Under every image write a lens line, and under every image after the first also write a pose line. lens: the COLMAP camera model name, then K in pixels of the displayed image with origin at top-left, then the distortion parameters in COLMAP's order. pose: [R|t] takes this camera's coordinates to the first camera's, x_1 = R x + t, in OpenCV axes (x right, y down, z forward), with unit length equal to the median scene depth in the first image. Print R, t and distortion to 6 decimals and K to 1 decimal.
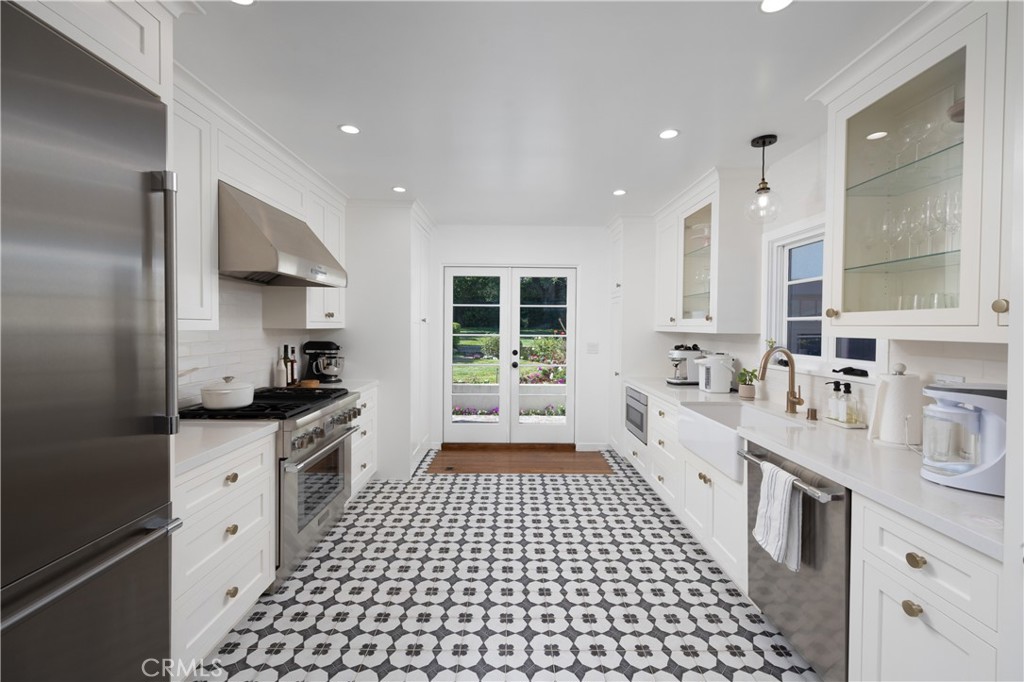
lens RADIAL K [[415.1, 0, 511.5], [0, 415.1, 336.7], [0, 0, 1]] dist [0.003729, -0.000246]
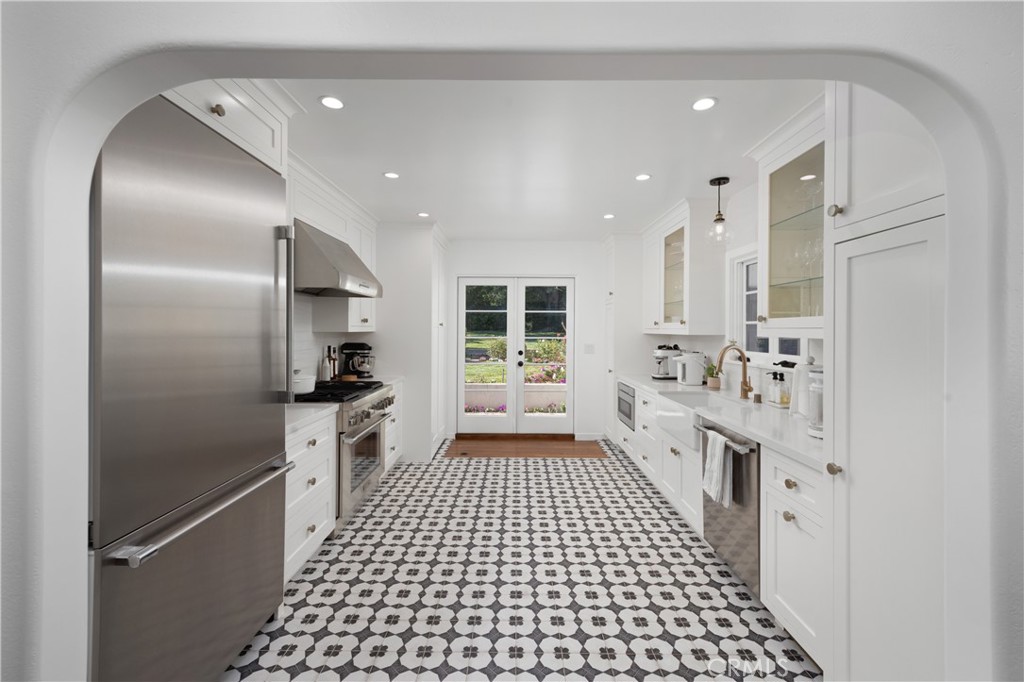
lens RADIAL K [[415.1, 0, 511.8], [0, 415.1, 334.5], [0, 0, 1]] dist [0.003729, -0.000246]
pose [[0.999956, -0.002900, -0.008912, -0.007979], [0.002777, 0.999901, -0.013804, 0.005897], [0.008951, 0.013778, 0.999865, -0.202398]]
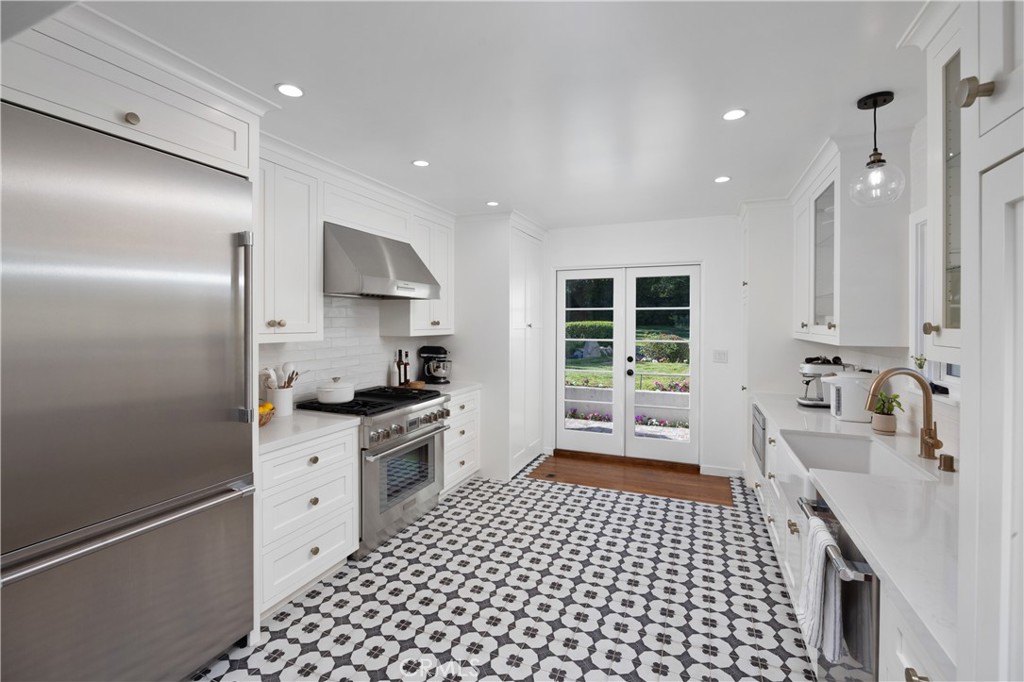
lens RADIAL K [[435.5, 0, 518.8], [0, 435.5, 328.0], [0, 0, 1]] dist [-0.012342, 0.001091]
pose [[0.923349, -0.000942, -0.383961, 0.240523], [-0.004683, 0.999895, -0.013715, -0.026809], [0.383934, 0.014462, 0.923247, 0.010563]]
